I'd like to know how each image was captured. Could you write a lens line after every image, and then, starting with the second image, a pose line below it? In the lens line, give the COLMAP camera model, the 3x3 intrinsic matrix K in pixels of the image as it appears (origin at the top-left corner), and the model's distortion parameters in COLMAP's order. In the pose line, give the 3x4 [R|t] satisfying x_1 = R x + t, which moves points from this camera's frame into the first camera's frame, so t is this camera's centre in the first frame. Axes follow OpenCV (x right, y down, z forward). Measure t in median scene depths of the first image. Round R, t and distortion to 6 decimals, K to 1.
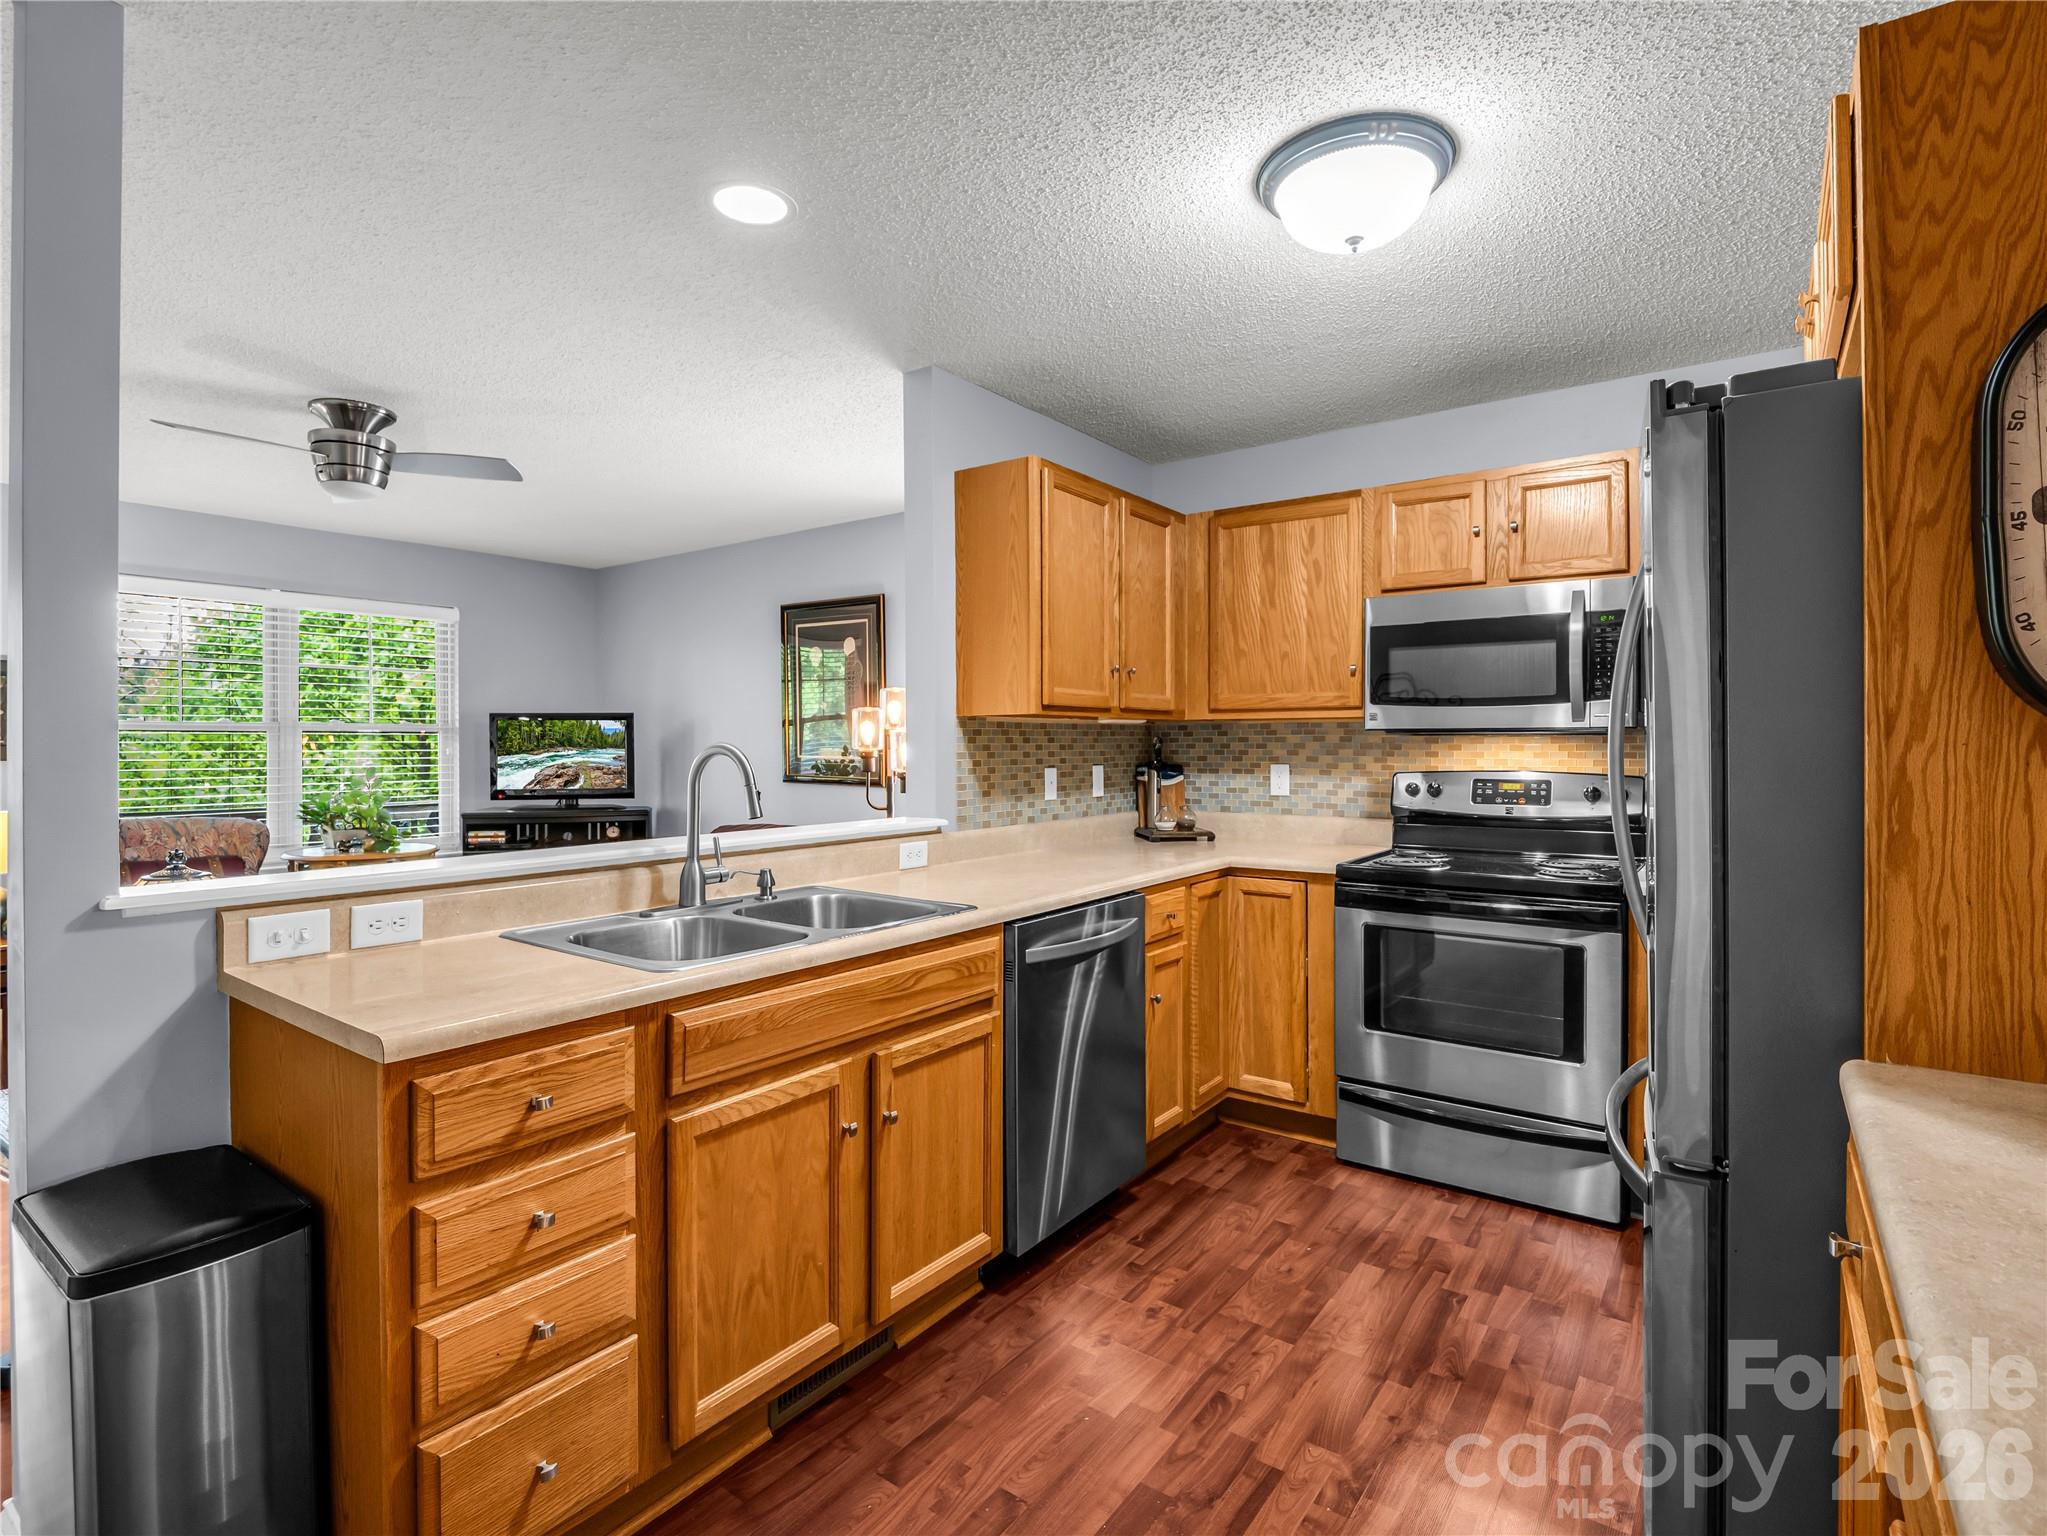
lens RADIAL K [[1033.9, 0, 1008.7], [0, 1033.9, 746.1], [0, 0, 1]] dist [-0.006607, -0.002996]
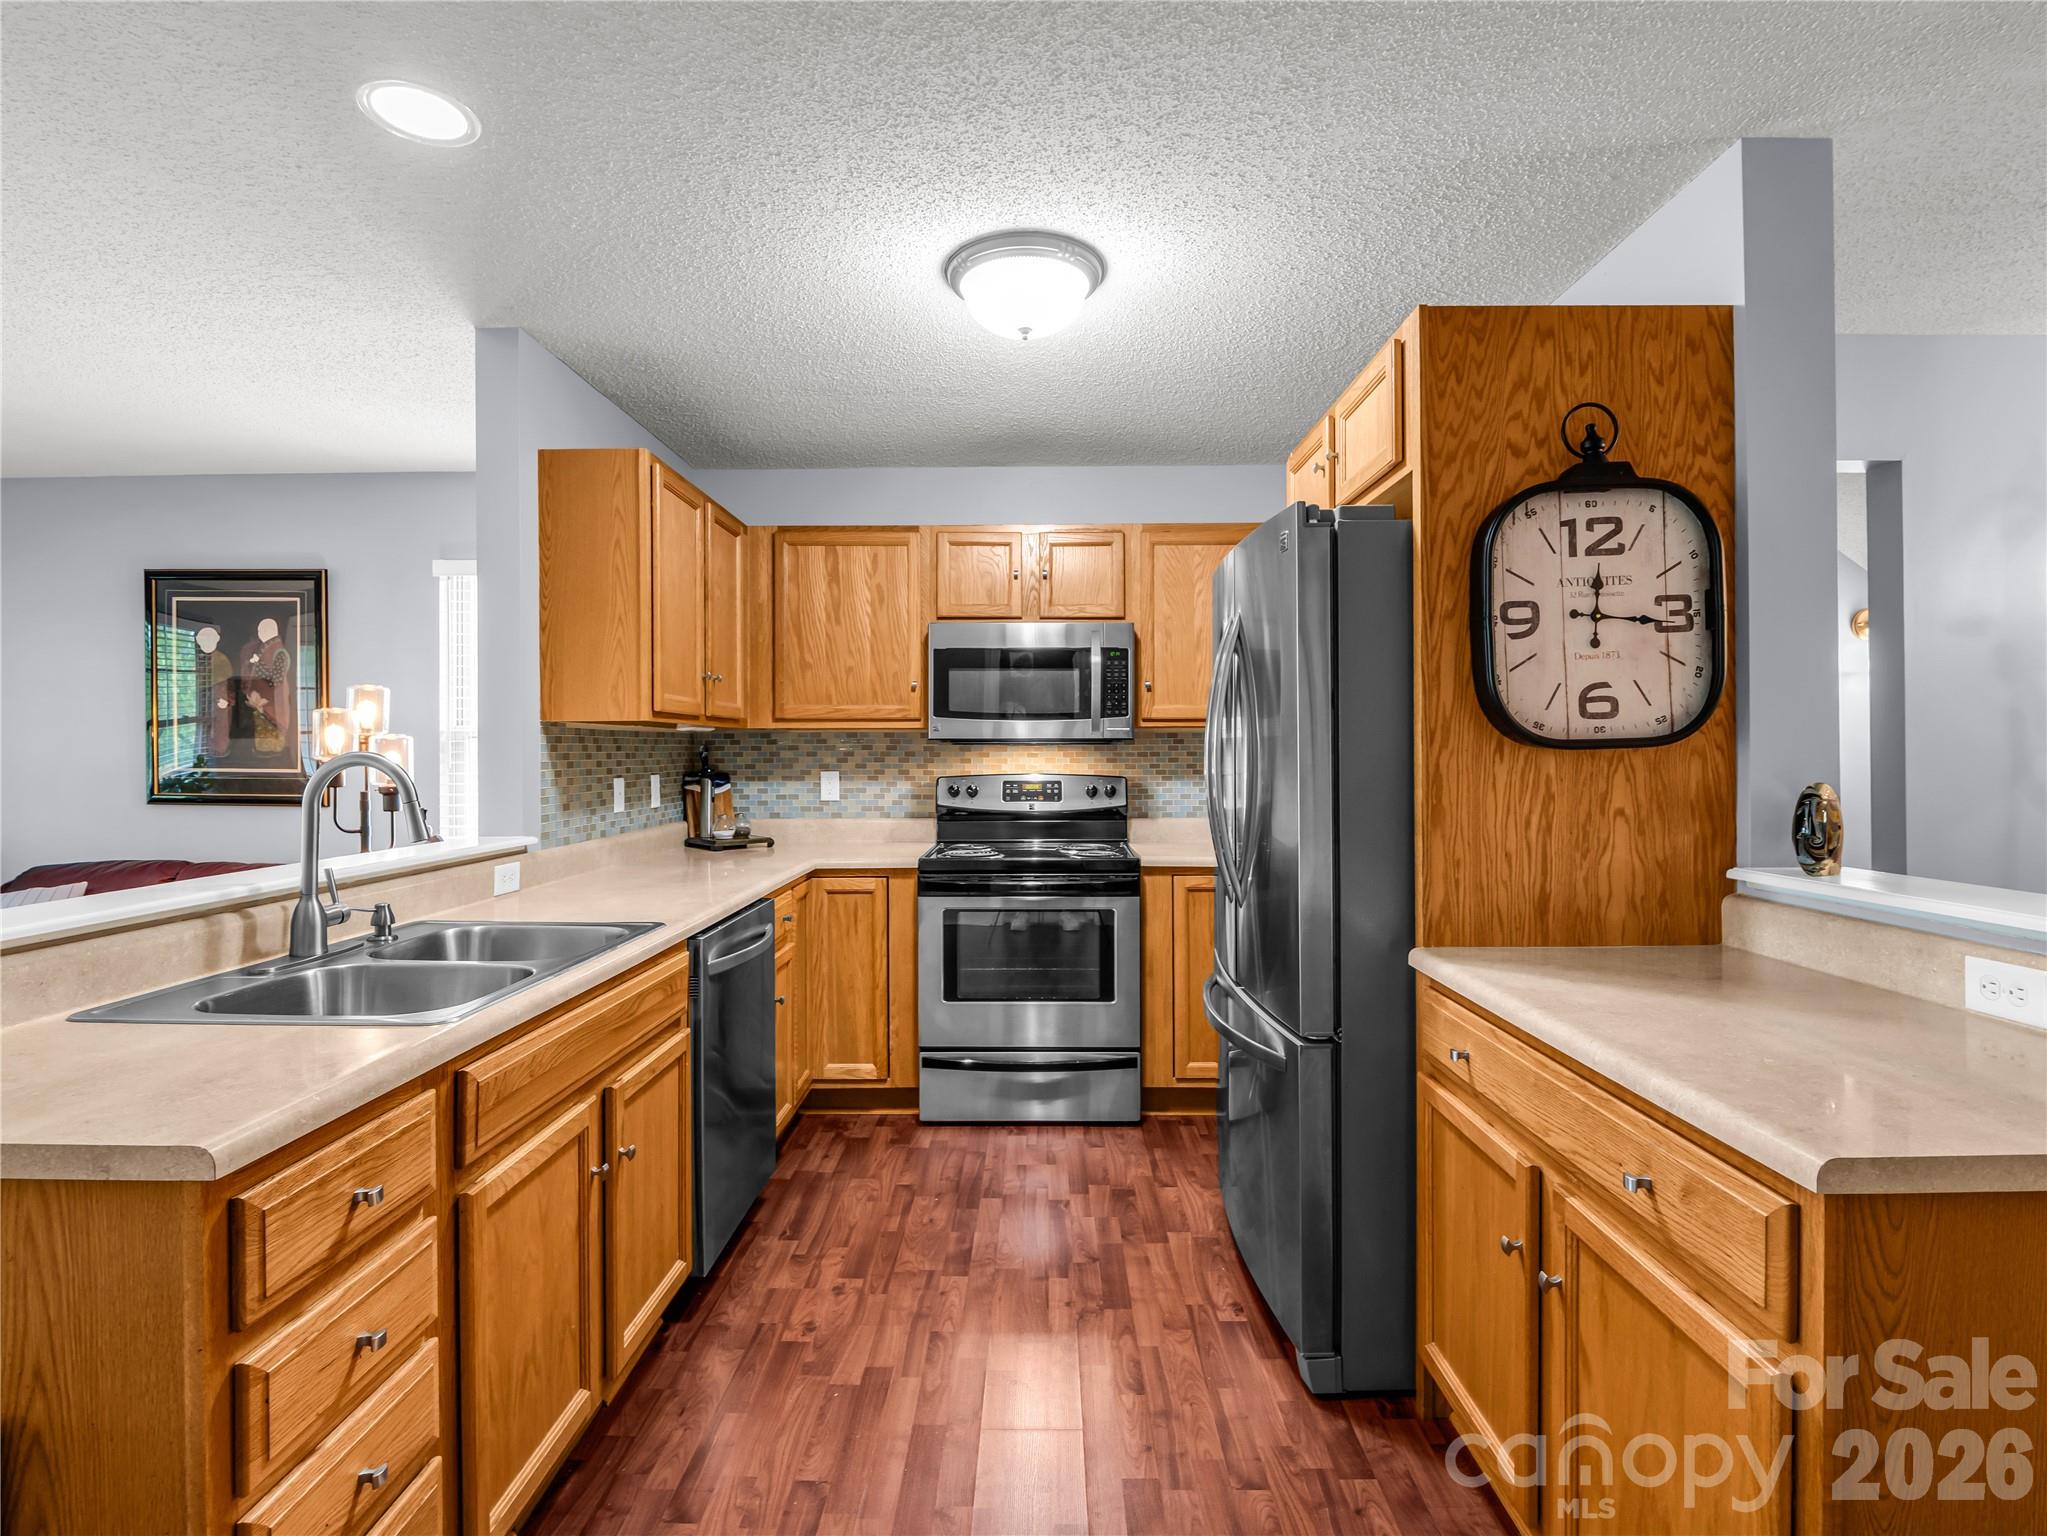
lens RADIAL K [[1033.9, 0, 1035.9], [0, 1033.9, 752.0], [0, 0, 1]] dist [-0.006607, -0.002996]
pose [[0.807129, -0.001497, 0.590374, -0.241504], [0.003097, 0.999994, -0.001698, 0.000418], [-0.590367, 0.003199, 0.807128, 0.019453]]
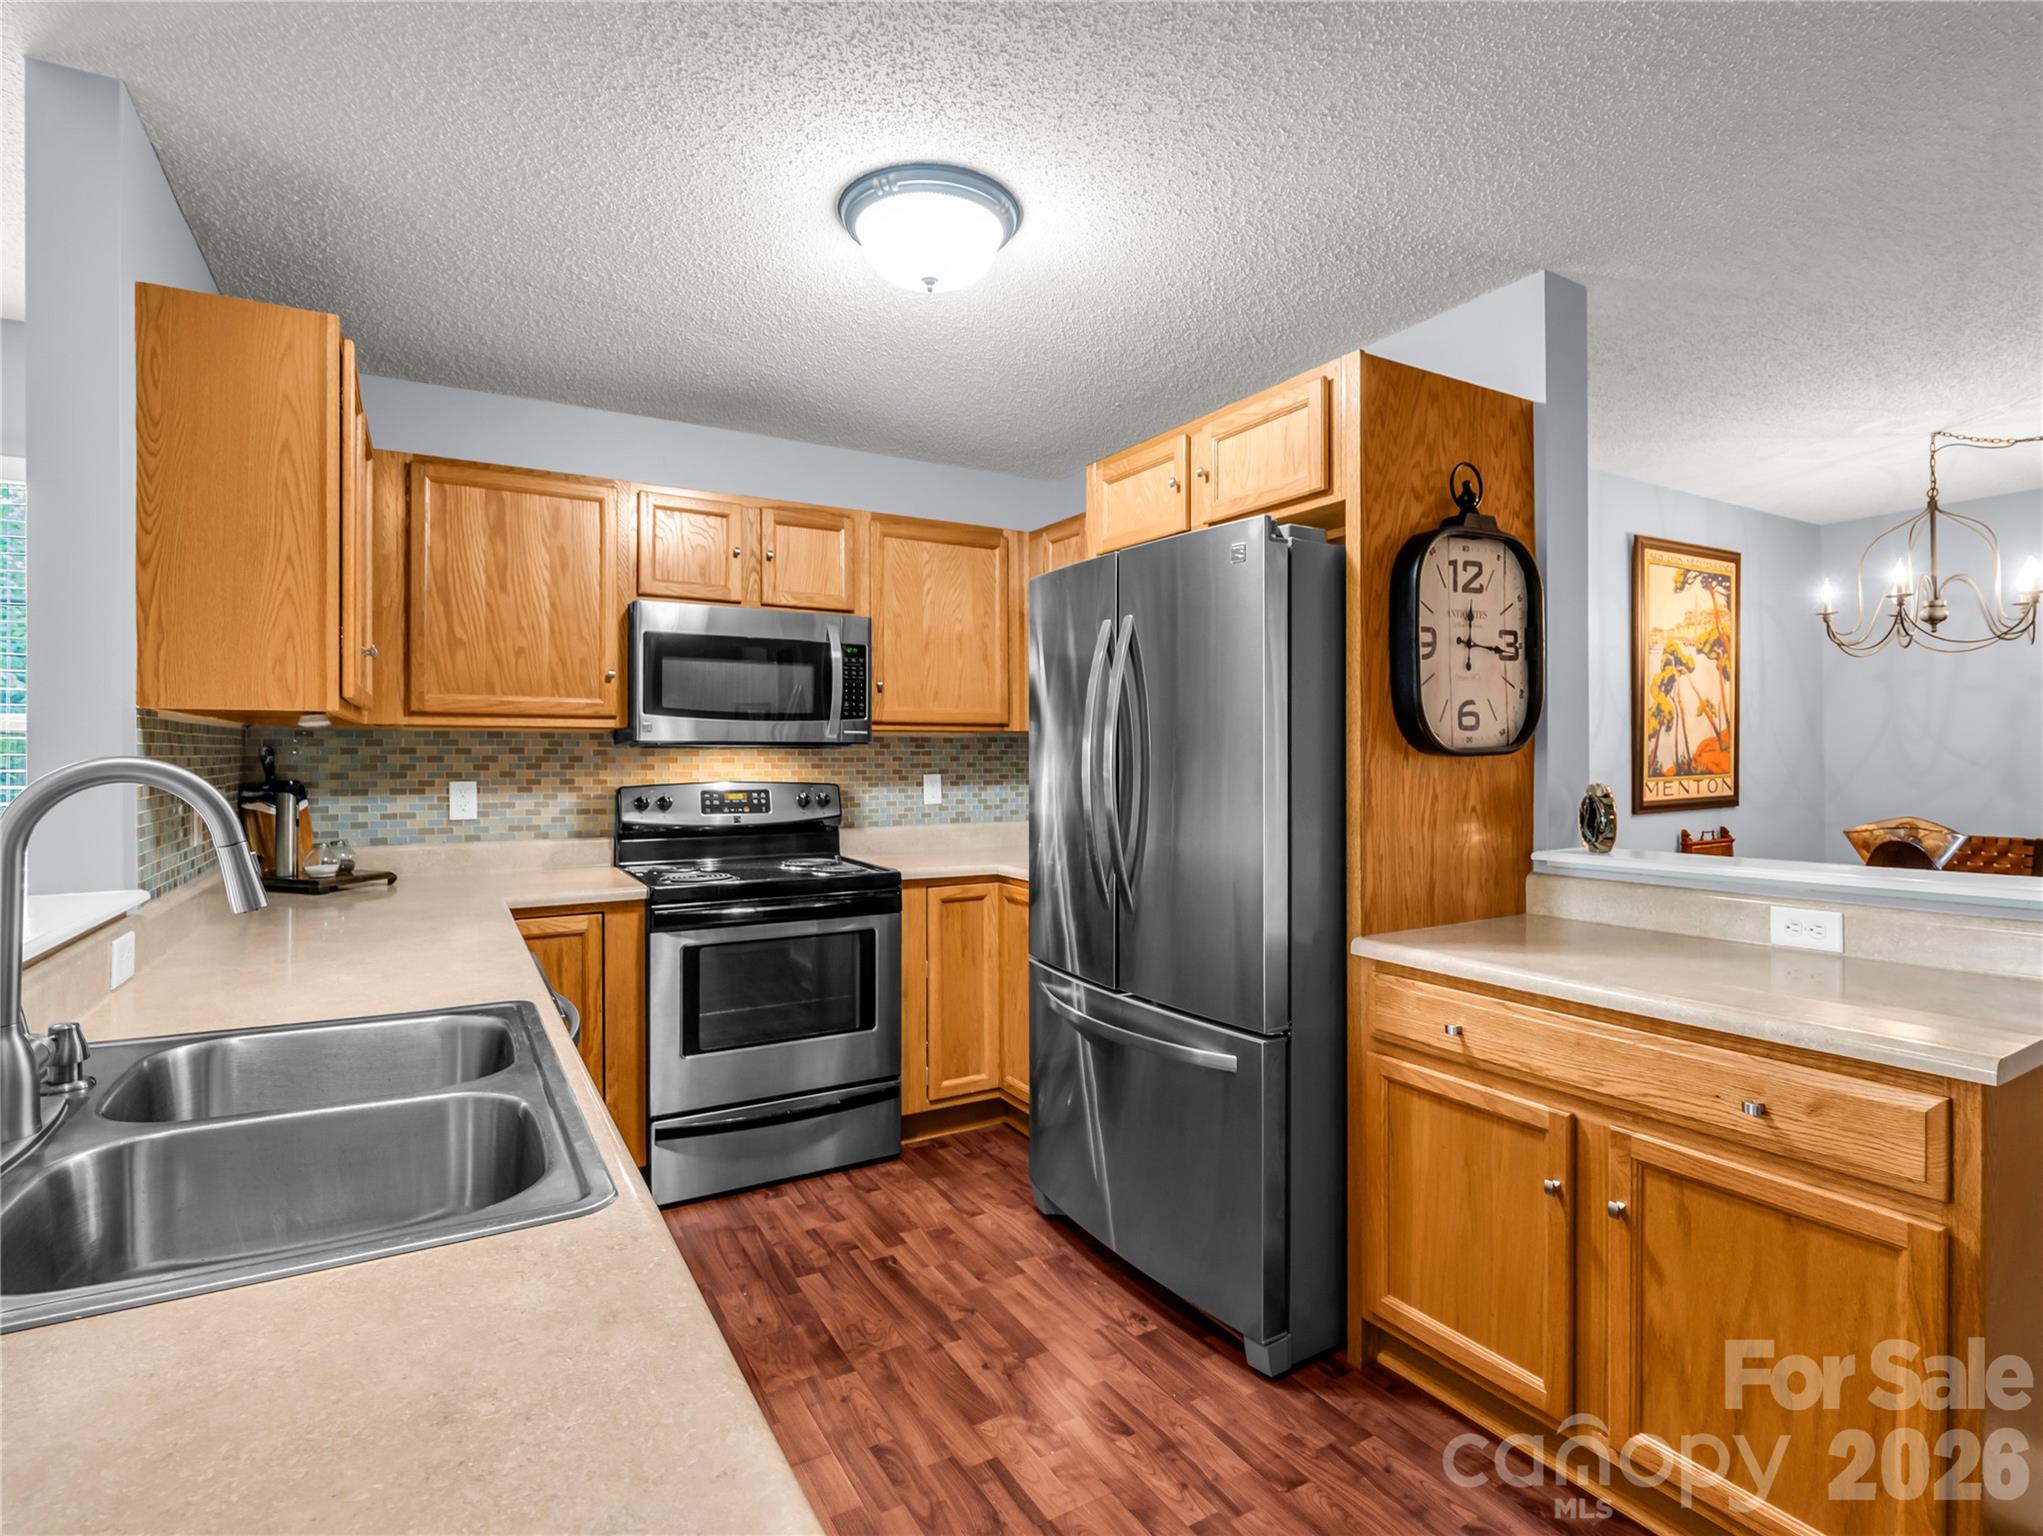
lens RADIAL K [[1031.9, 0, 1035.2], [0, 1031.9, 755.1], [0, 0, 1]] dist [-0.006607, -0.002996]
pose [[0.376608, 0.000940, 0.926372, -0.402081], [0.001553, 0.999997, -0.001646, -0.001363], [-0.926371, 0.002058, 0.376606, 0.336725]]
